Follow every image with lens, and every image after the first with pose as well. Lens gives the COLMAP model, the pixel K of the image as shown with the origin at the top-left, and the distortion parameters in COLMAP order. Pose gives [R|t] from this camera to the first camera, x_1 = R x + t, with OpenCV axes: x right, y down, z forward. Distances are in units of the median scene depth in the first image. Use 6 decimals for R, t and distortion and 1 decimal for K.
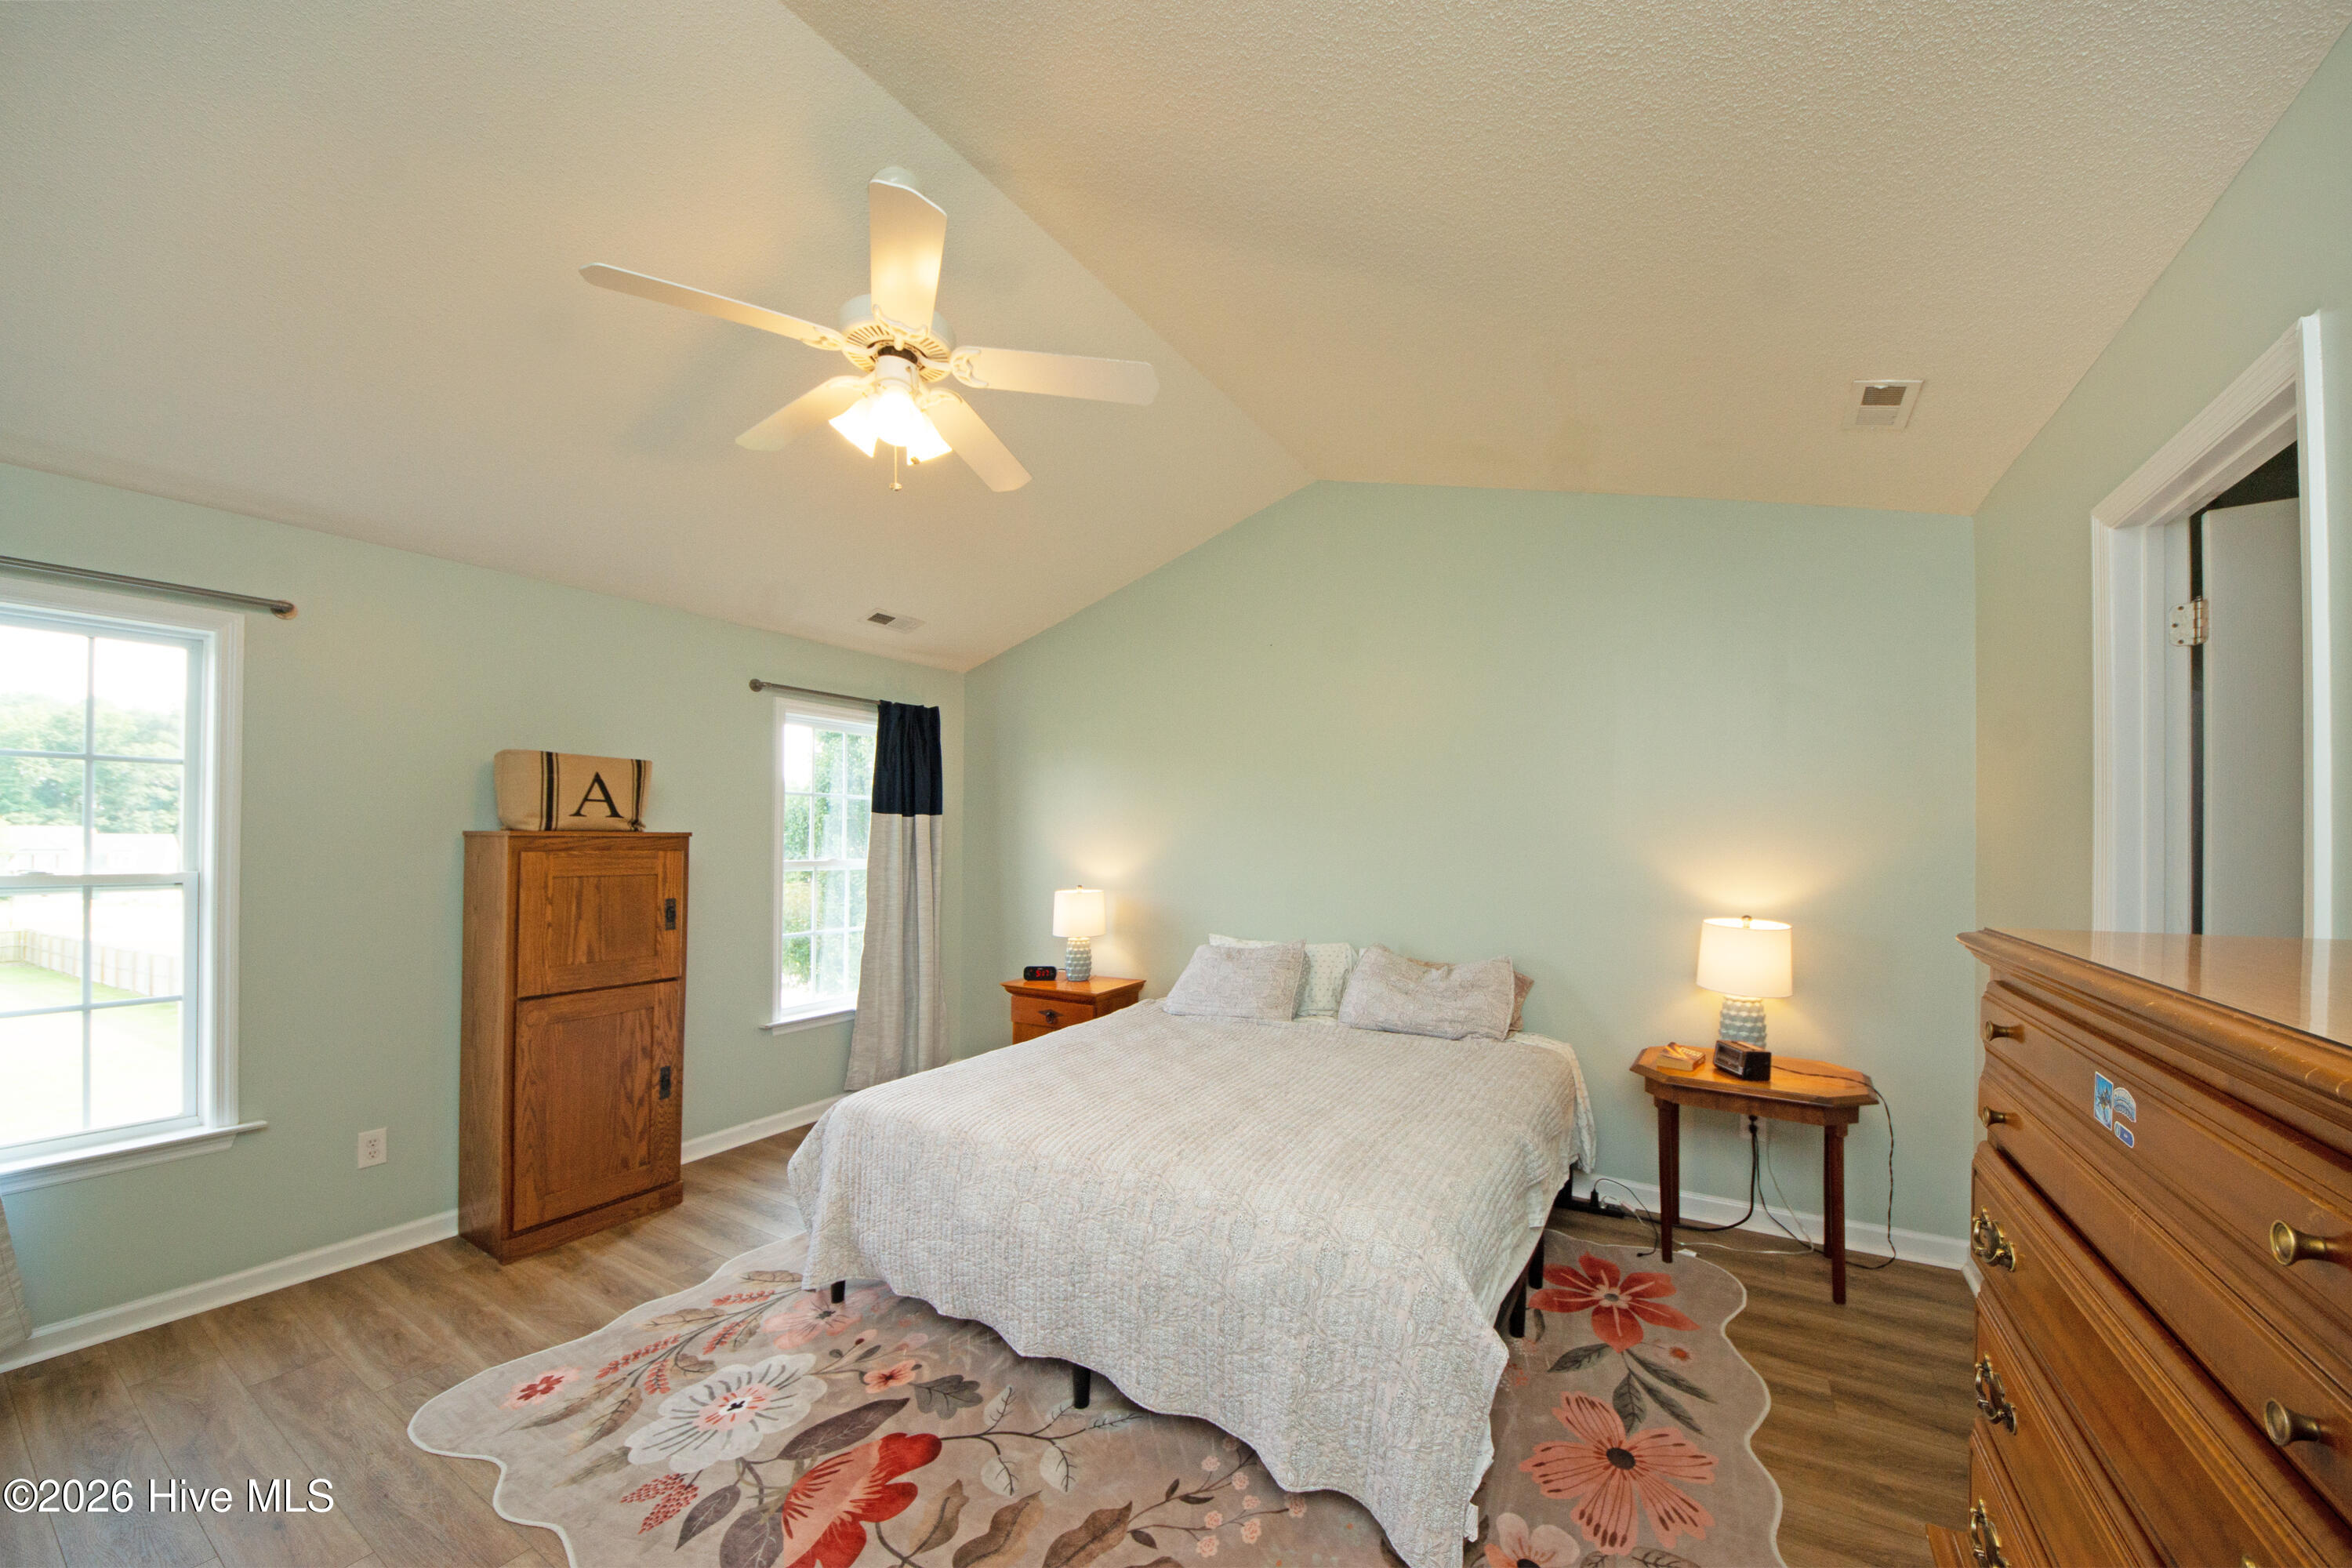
lens RADIAL K [[862.7, 0, 1163.0], [0, 862.7, 836.3], [0, 0, 1]] dist [0.049221, -0.033202]
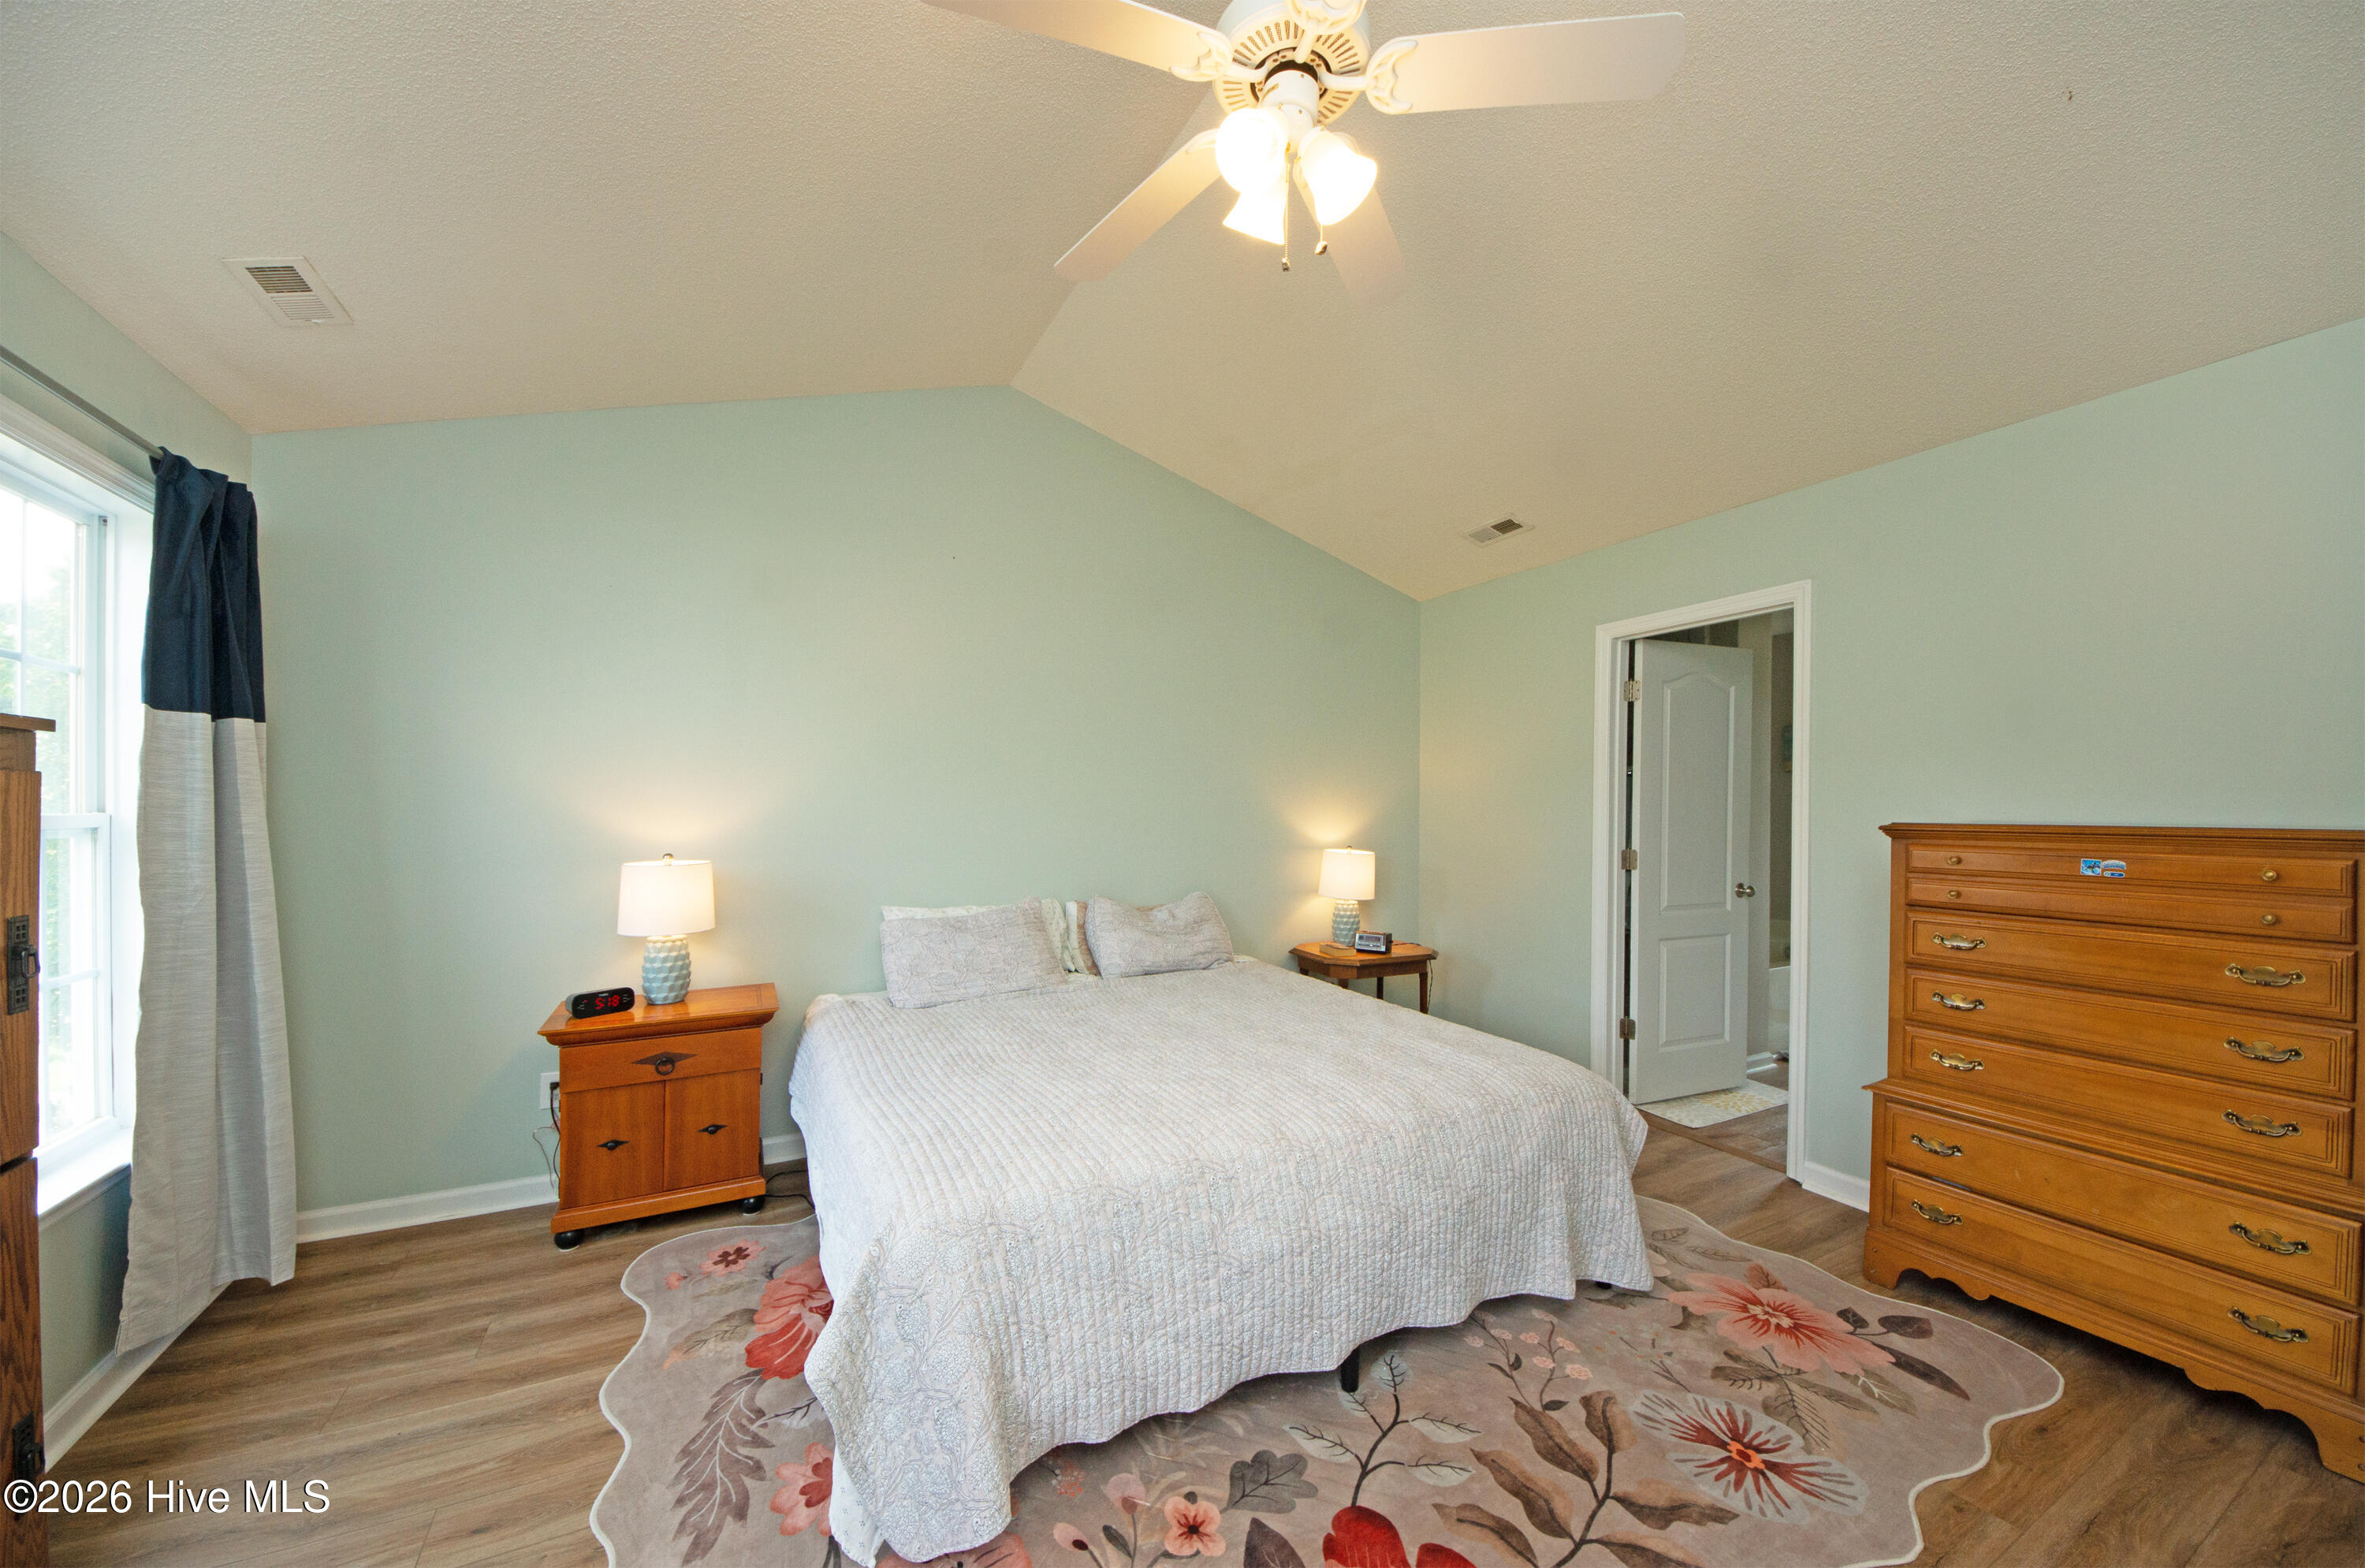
lens RADIAL K [[867.5, 0, 1169.4], [0, 867.5, 836.5], [0, 0, 1]] dist [0.049221, -0.033202]
pose [[0.490835, -0.022465, 0.870963, -0.645315], [-0.009516, 0.999470, 0.031143, 0.026478], [-0.871201, -0.023574, 0.490360, 0.474164]]
